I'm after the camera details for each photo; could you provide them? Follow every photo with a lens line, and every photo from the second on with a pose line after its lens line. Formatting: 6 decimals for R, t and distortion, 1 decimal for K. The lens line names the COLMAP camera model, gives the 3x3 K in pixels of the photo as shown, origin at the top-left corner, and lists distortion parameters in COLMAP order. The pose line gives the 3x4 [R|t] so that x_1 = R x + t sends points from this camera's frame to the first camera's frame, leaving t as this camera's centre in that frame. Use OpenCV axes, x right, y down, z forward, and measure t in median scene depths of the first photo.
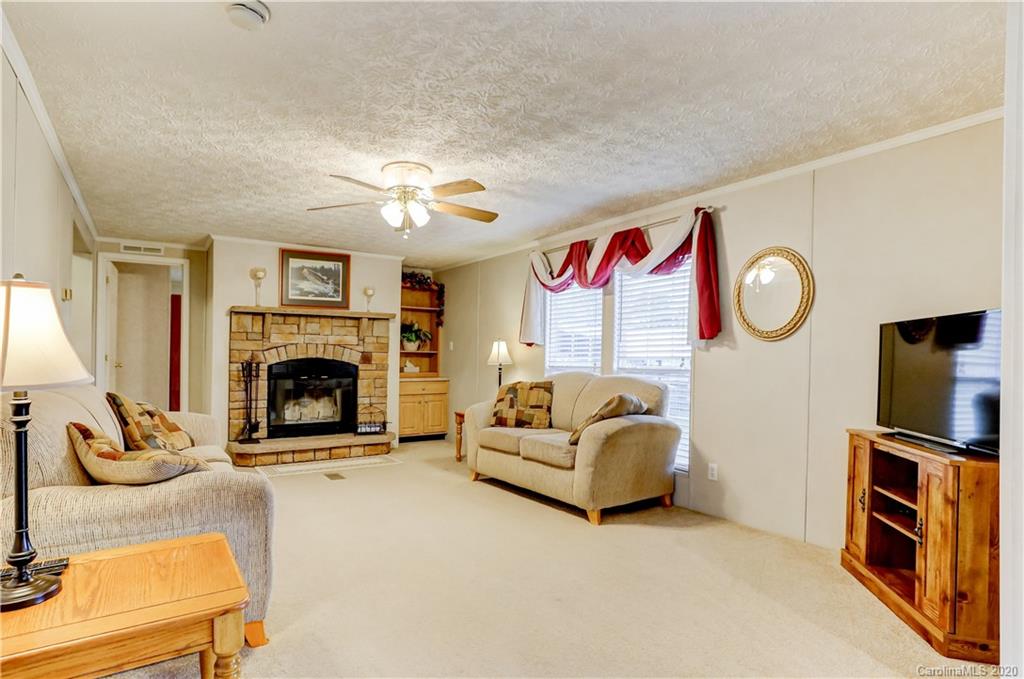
lens RADIAL K [[527.1, 0, 470.6], [0, 527.1, 355.7], [0, 0, 1]] dist [-0.032364, 0.000194]
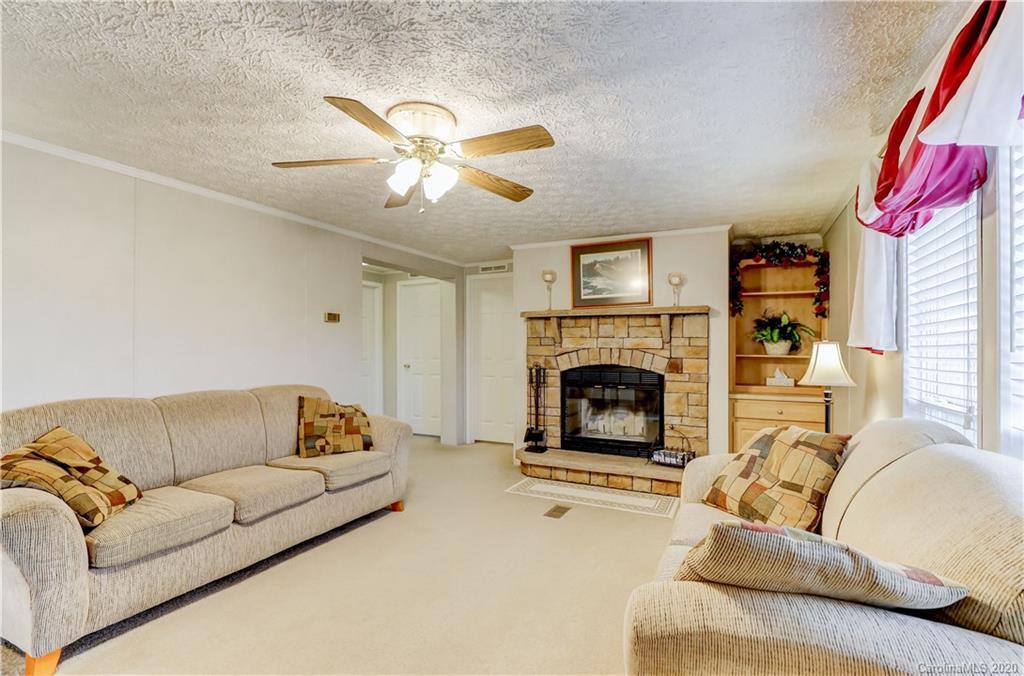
lens RADIAL K [[477.8, 0, 510.5], [0, 477.8, 337.8], [0, 0, 1]] dist [-0.023427, 0.010681]
pose [[0.525345, -0.019988, -0.850655, 0.299505], [0.001343, 0.999742, -0.022662, -0.022990], [0.850888, 0.010763, 0.525236, 0.467602]]
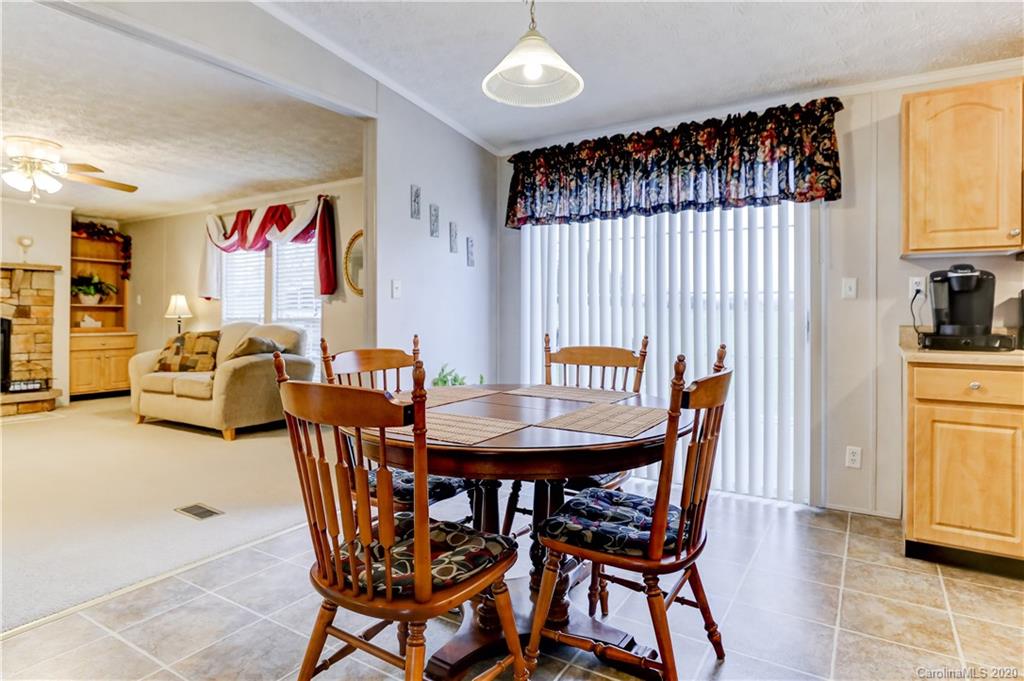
lens RADIAL K [[572.0, 0, 532.2], [0, 572.0, 314.0], [0, 0, 1]] dist [-0.004195, -0.003040]
pose [[0.892476, -0.007216, 0.451037, 0.172160], [0.005654, 0.999972, 0.004810, 0.009202], [-0.451059, -0.001743, 0.892492, -0.353263]]
